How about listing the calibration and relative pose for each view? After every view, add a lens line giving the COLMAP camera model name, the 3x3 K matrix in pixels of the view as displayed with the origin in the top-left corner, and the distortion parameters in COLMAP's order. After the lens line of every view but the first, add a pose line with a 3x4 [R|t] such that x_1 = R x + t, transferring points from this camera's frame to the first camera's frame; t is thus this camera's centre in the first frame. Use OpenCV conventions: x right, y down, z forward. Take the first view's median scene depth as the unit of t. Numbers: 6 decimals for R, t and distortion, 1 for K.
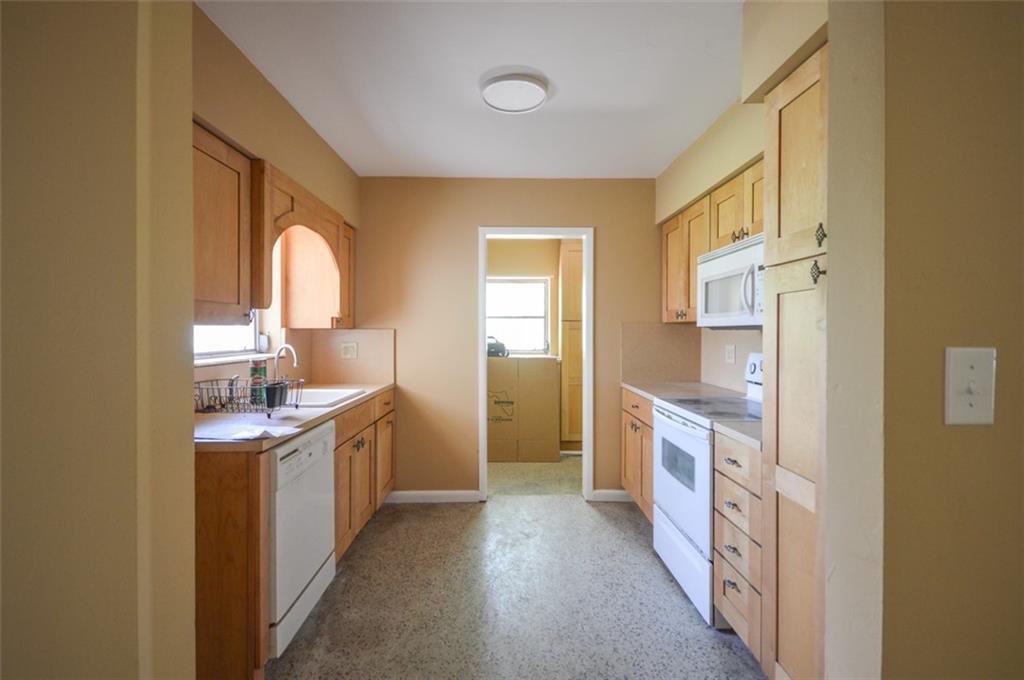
lens RADIAL K [[495.1, 0, 515.7], [0, 495.1, 335.5], [0, 0, 1]] dist [0.002797, 0.000314]
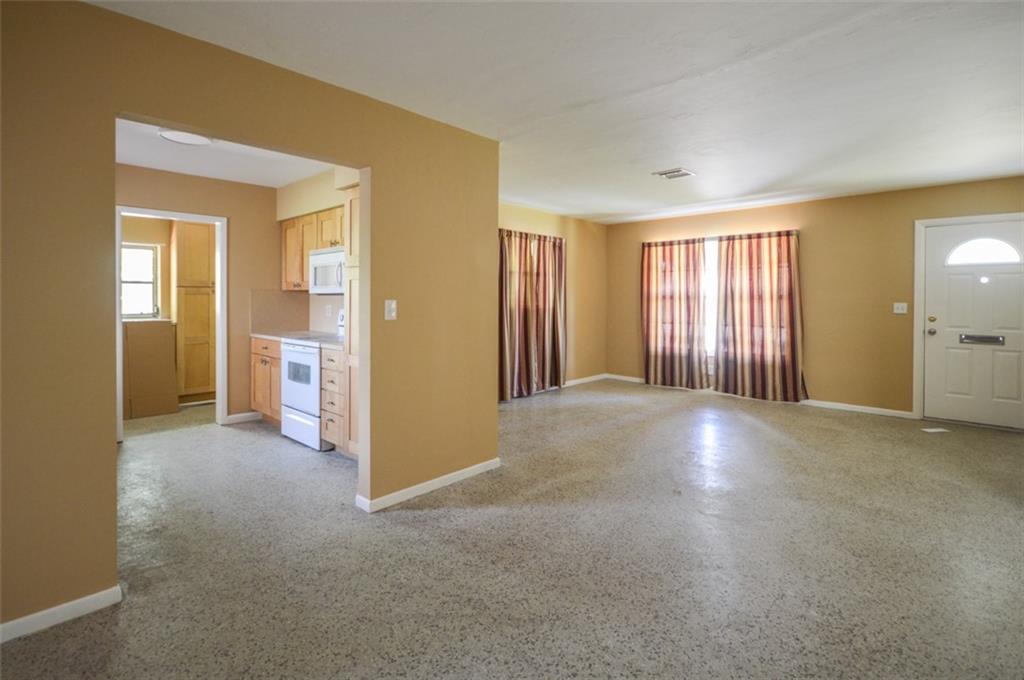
lens RADIAL K [[475.6, 0, 515.4], [0, 475.6, 304.0], [0, 0, 1]] dist [0.002595, 0.000015]
pose [[0.707208, -0.004901, 0.706988, -0.240855], [0.001861, 0.999985, 0.005071, 0.009765], [-0.707003, -0.002271, 0.707207, -0.542871]]
